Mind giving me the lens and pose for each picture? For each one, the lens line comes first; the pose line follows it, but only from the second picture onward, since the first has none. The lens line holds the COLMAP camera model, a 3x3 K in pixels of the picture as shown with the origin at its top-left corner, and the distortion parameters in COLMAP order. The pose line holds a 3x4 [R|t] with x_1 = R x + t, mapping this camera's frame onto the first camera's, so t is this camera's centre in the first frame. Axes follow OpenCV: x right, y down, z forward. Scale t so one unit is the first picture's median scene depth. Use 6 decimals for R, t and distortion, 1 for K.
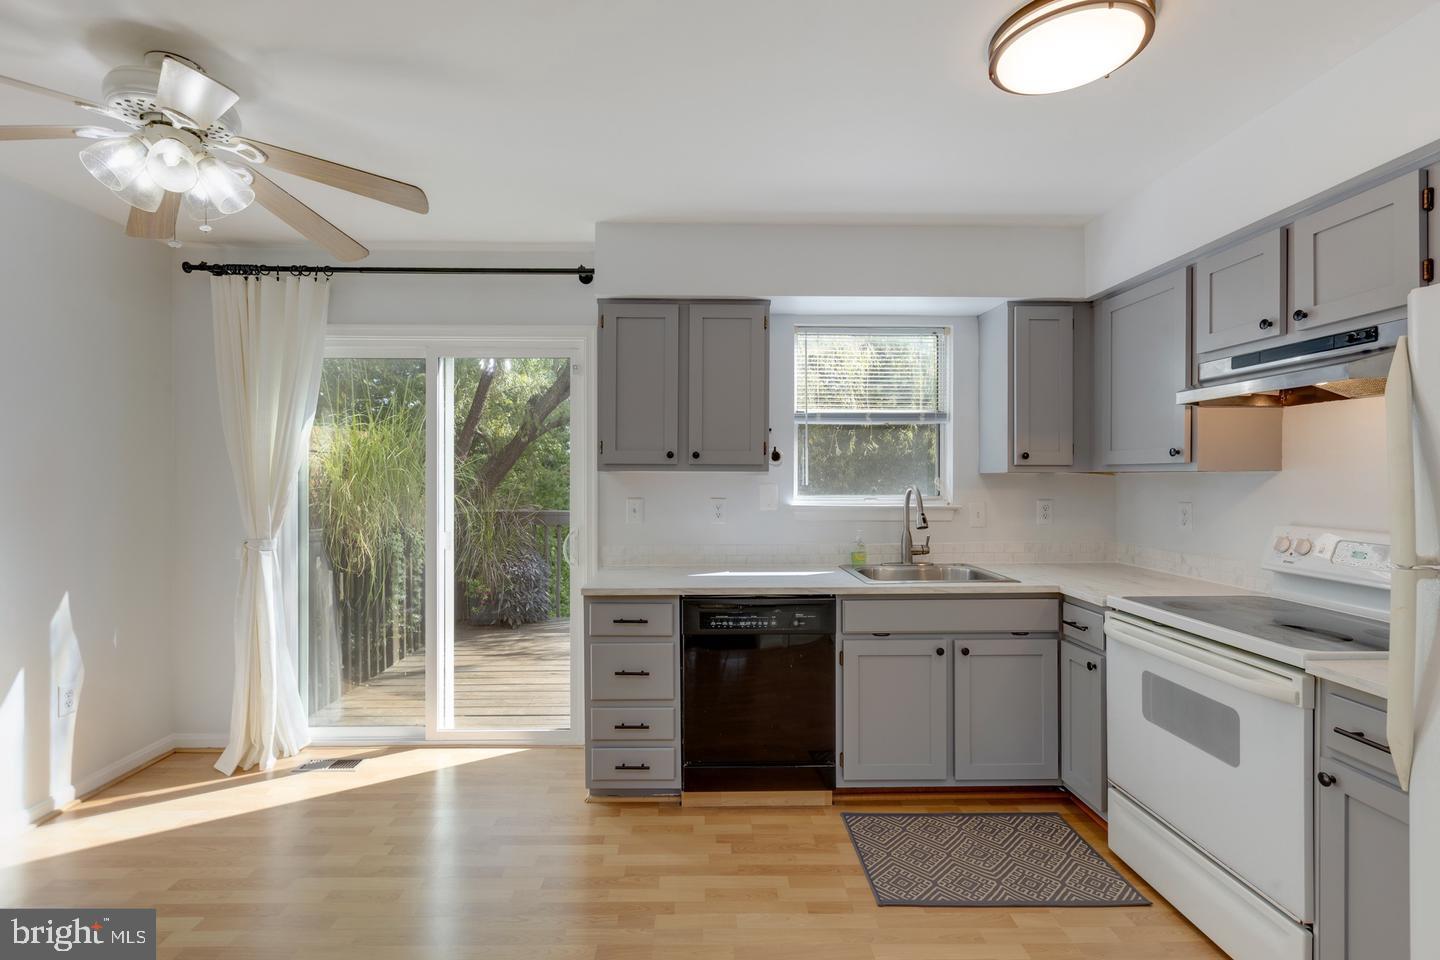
lens RADIAL K [[665.2, 0, 699.1], [0, 665.2, 477.0], [0, 0, 1]] dist [-0.002984, 0.006244]
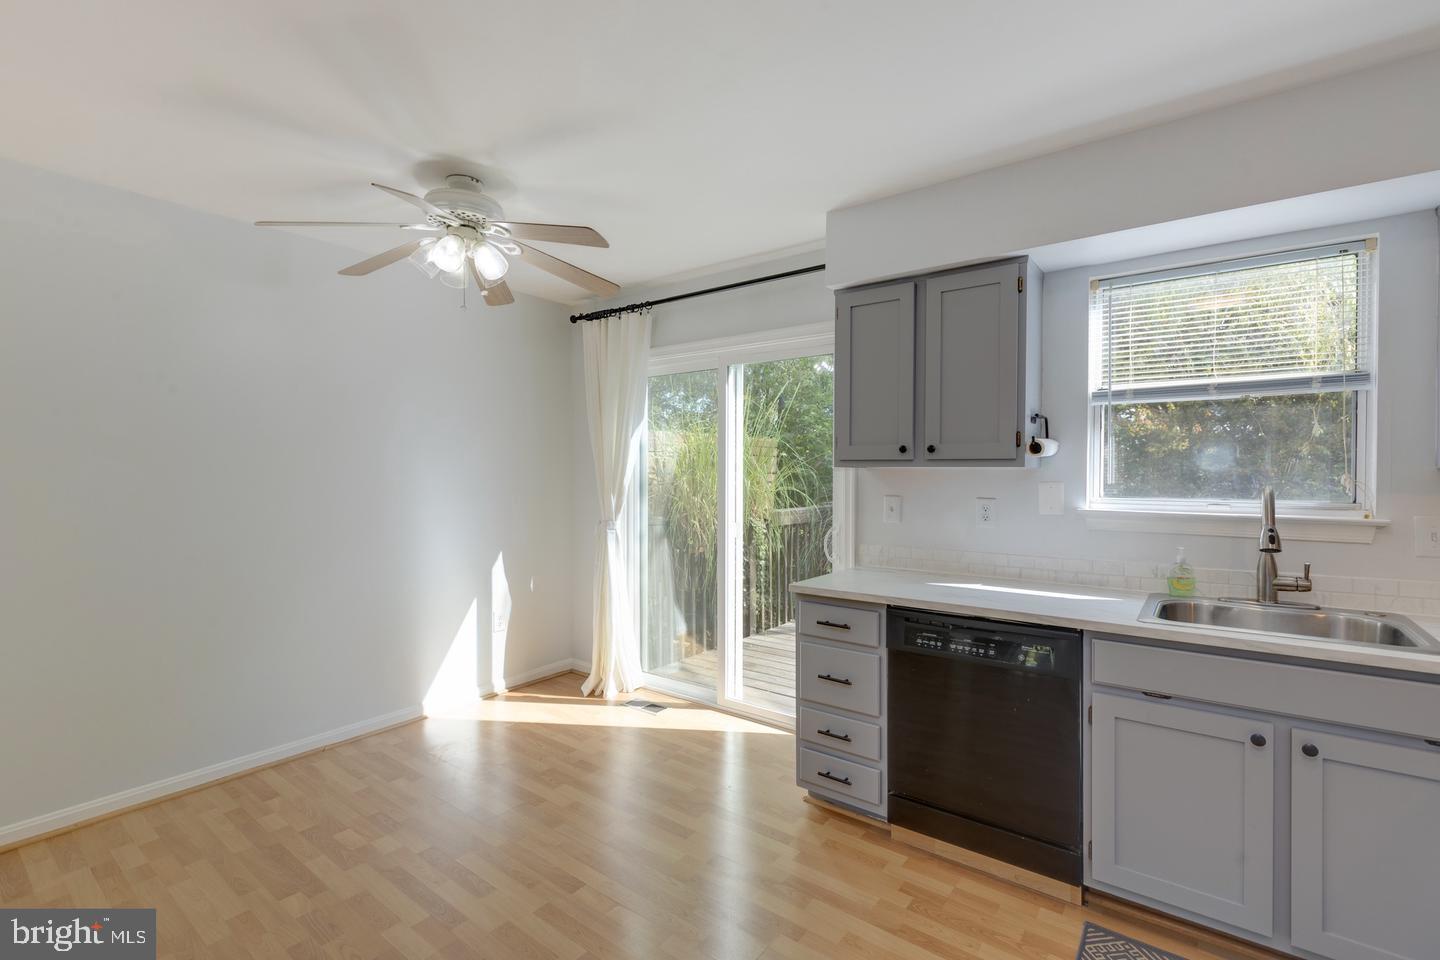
lens RADIAL K [[637.7, 0, 722.0], [0, 637.7, 477.3], [0, 0, 1]] dist [0.001667, 0.000430]
pose [[0.790171, 0.005635, -0.612861, 0.317321], [-0.000984, 0.999968, 0.007925, -0.001438], [0.612886, -0.005659, 0.790151, 0.173260]]
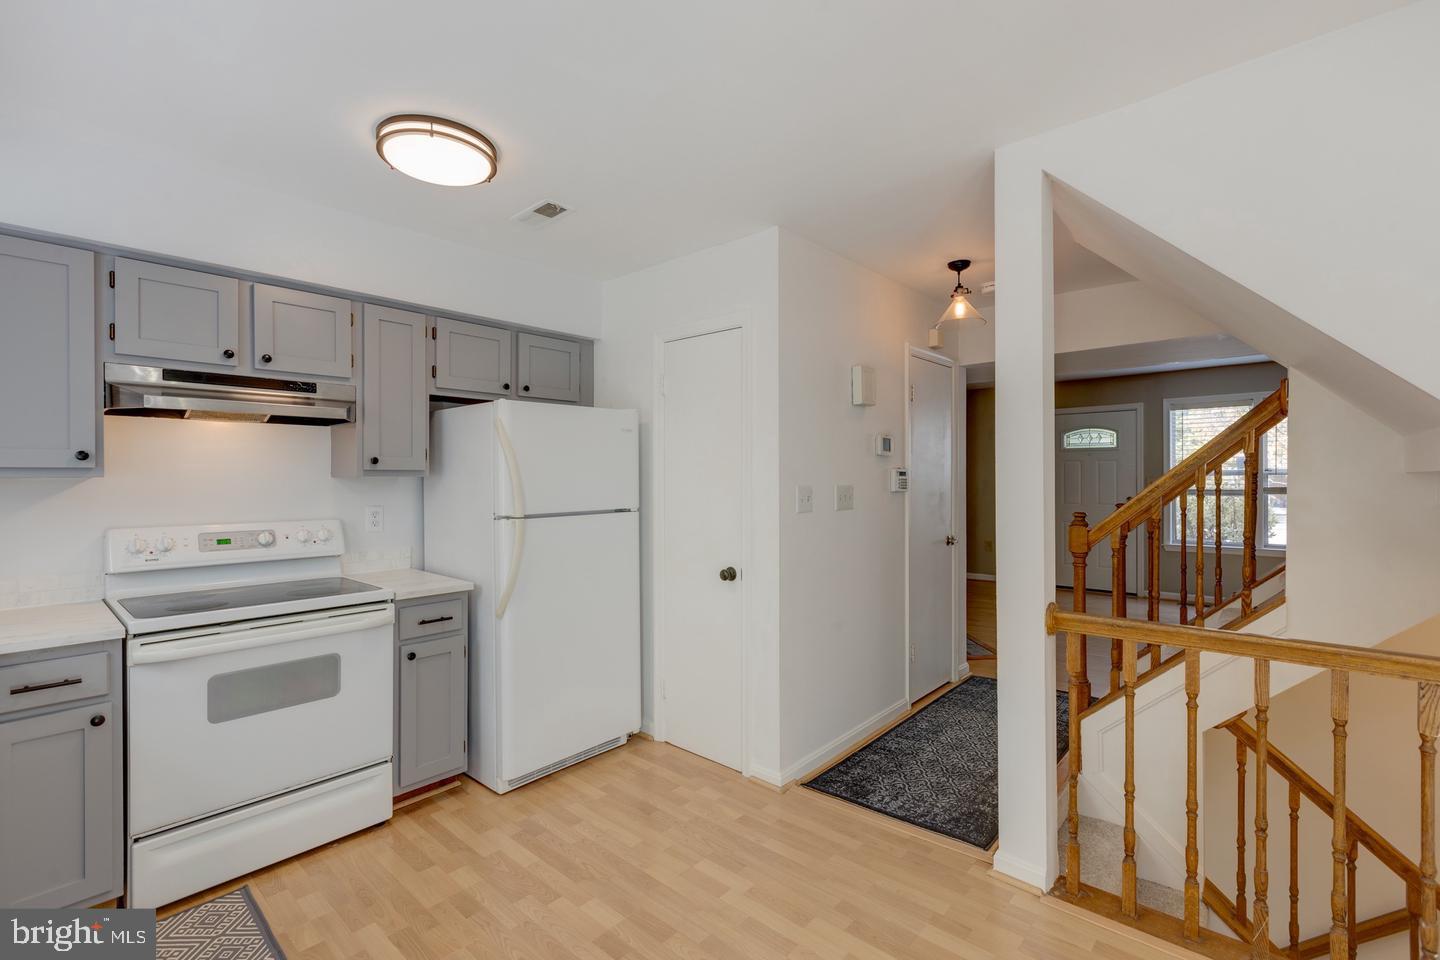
lens RADIAL K [[638.5, 0, 727.7], [0, 638.5, 476.6], [0, 0, 1]] dist [0.000992, -0.000256]
pose [[-0.745399, 0.004604, 0.666603, -0.433220], [0.006800, 0.999977, 0.000697, -0.003848], [-0.666584, 0.005053, -0.745413, 0.945040]]
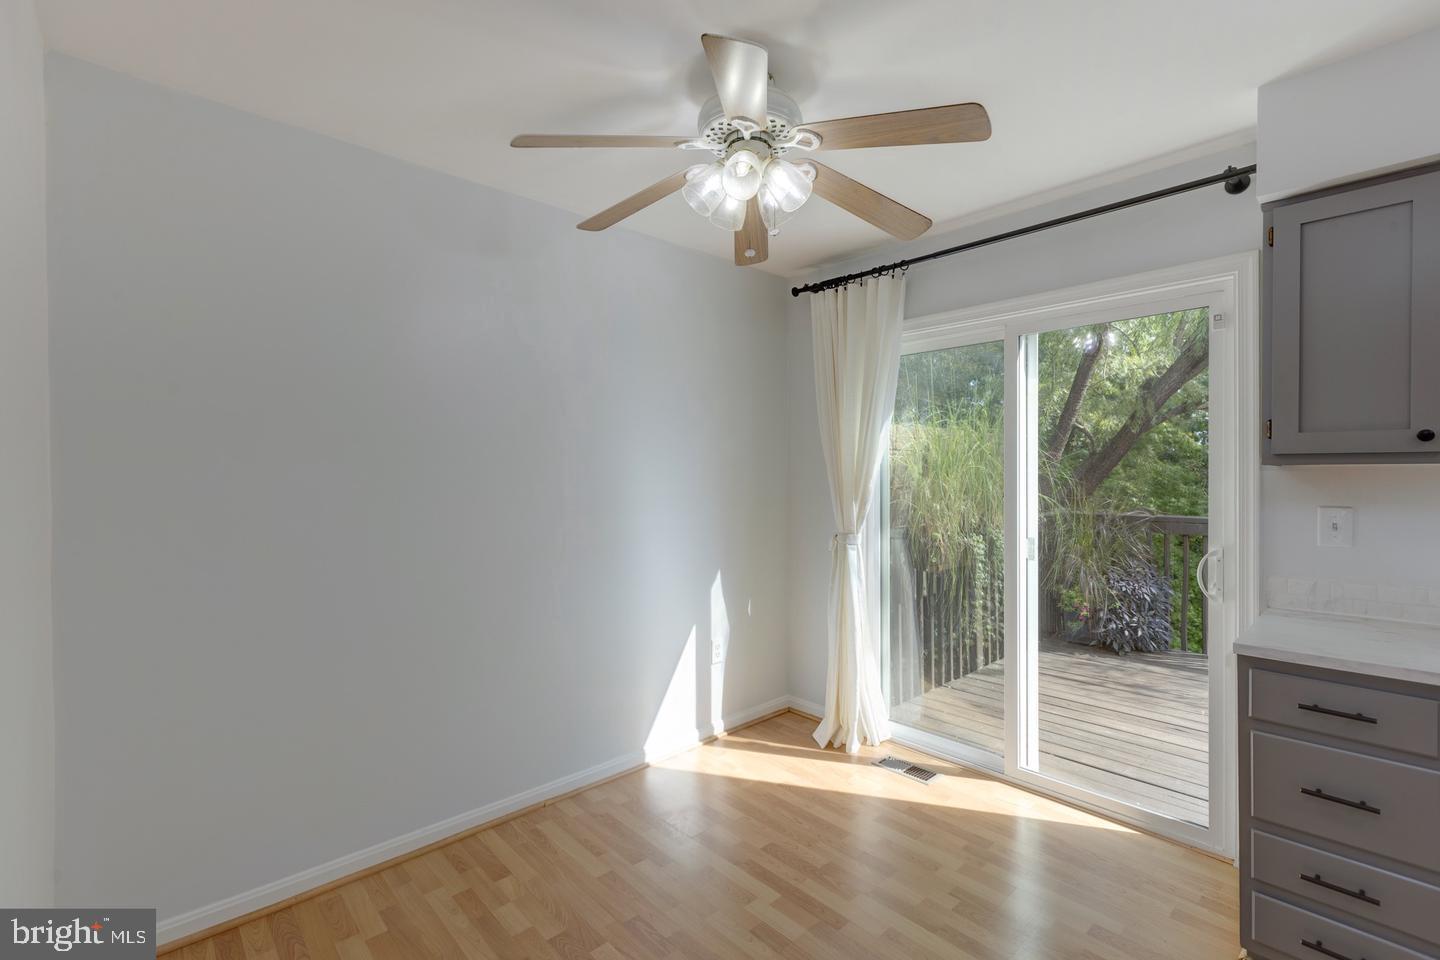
lens RADIAL K [[637.7, 0, 722.0], [0, 637.7, 477.3], [0, 0, 1]] dist [0.001667, 0.000430]
pose [[0.673616, 0.001422, -0.739080, -0.048359], [0.002657, 0.999987, 0.004346, -0.001105], [0.739076, -0.004891, 0.673604, 0.190166]]
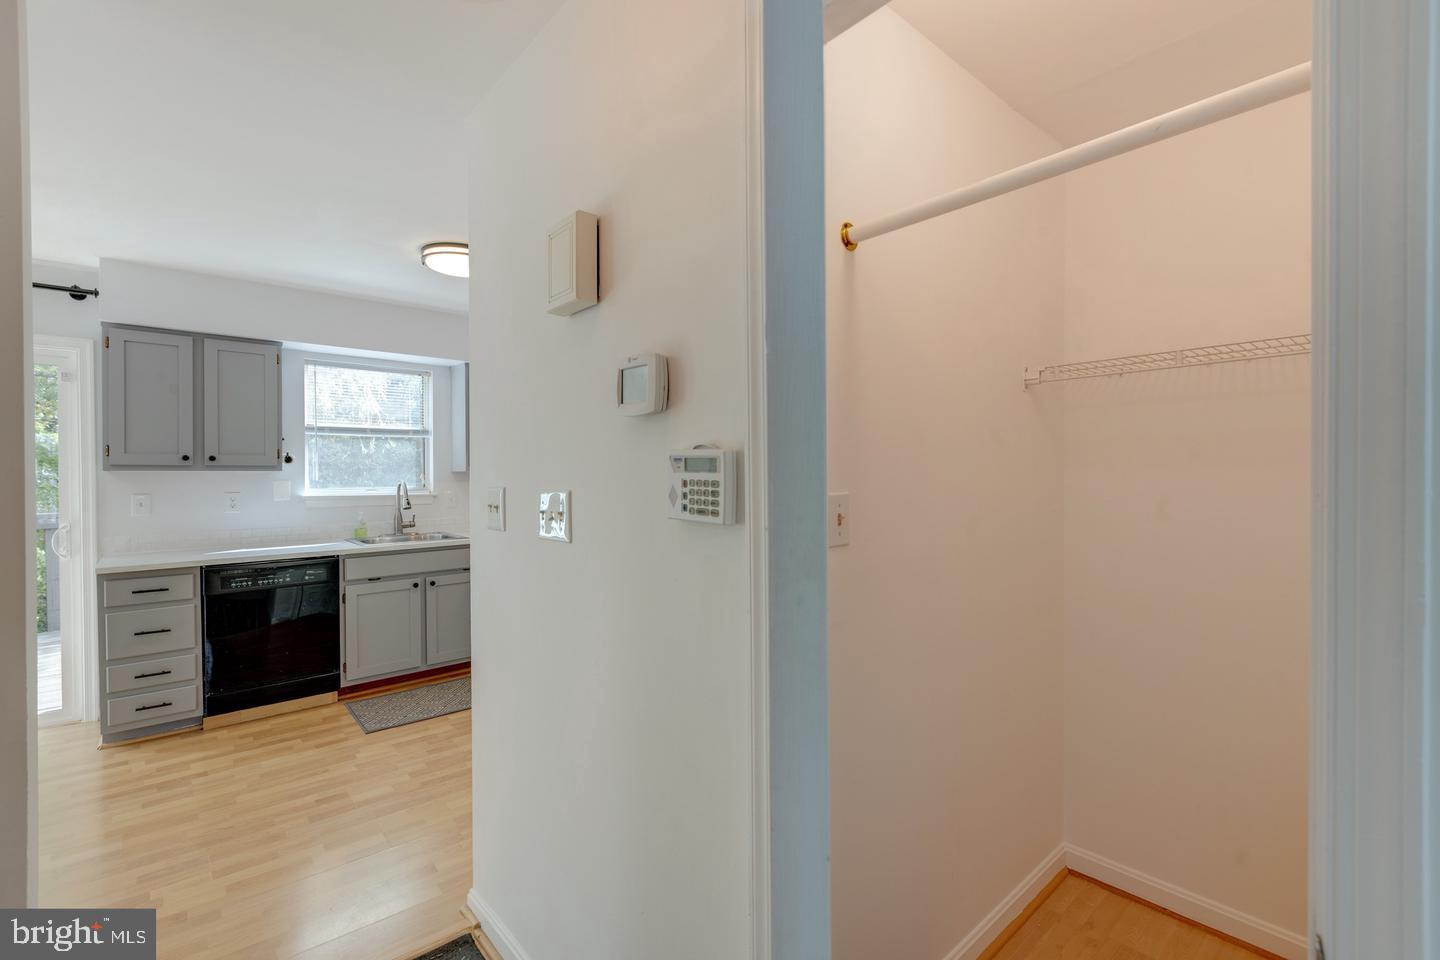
lens RADIAL K [[638.5, 0, 727.7], [0, 638.5, 476.6], [0, 0, 1]] dist [0.000992, -0.000256]
pose [[0.752013, -0.007500, 0.659105, -0.073879], [0.004547, 0.999970, 0.006191, -0.000935], [-0.659132, -0.001659, 0.752025, -0.600616]]
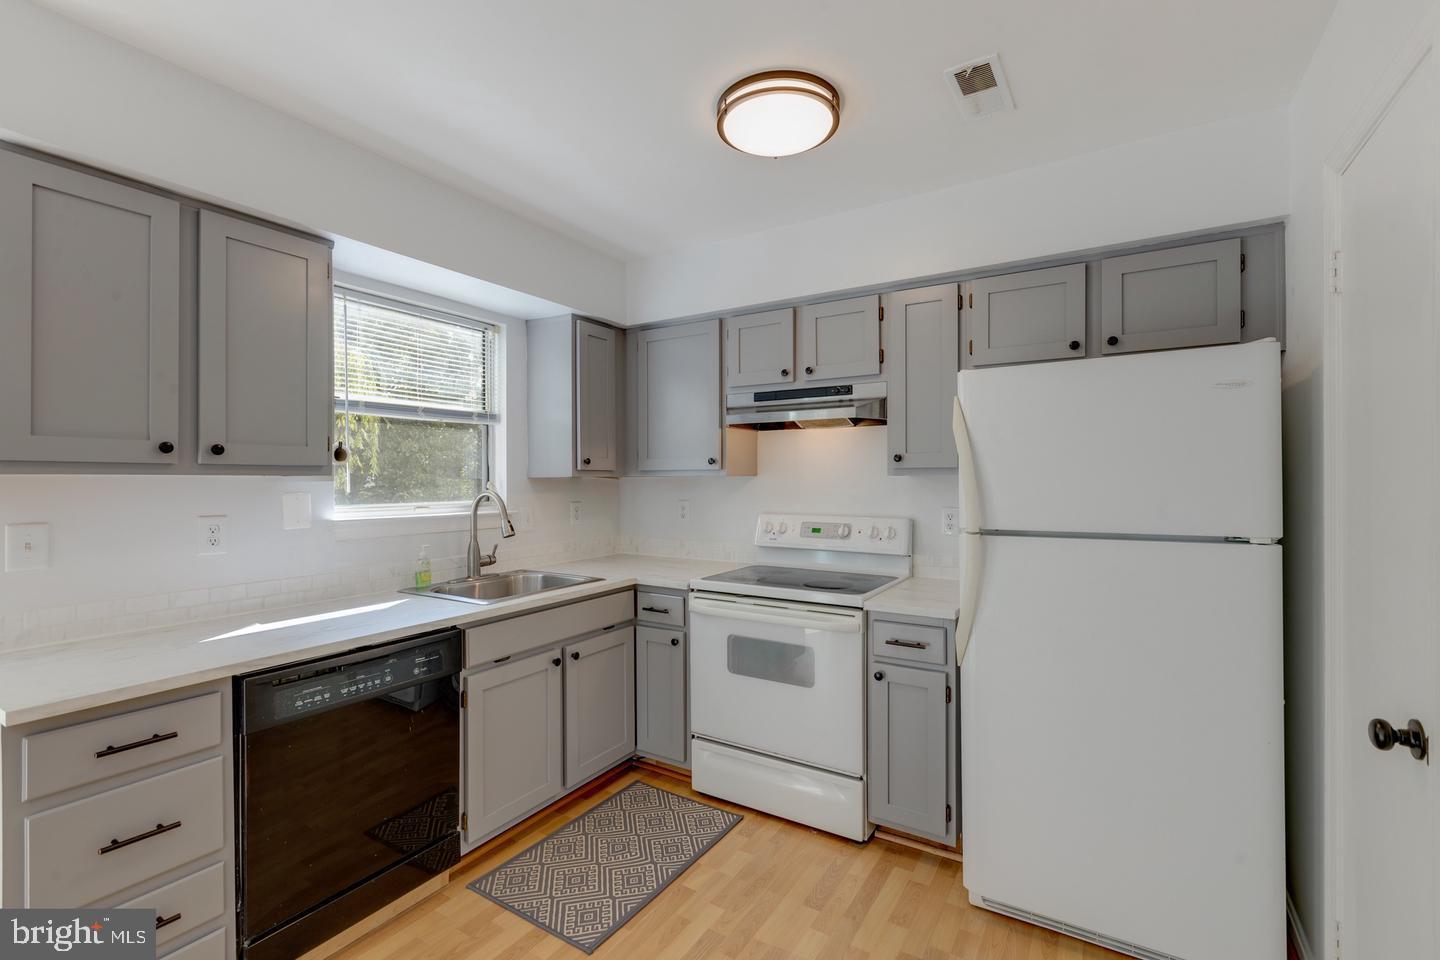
lens RADIAL K [[637.7, 0, 722.0], [0, 637.7, 477.3], [0, 0, 1]] dist [0.001667, 0.000430]
pose [[0.536849, -0.000617, 0.843678, -0.280211], [0.004900, 0.999985, -0.002387, -0.002612], [-0.843664, 0.005416, 0.536844, 0.287522]]
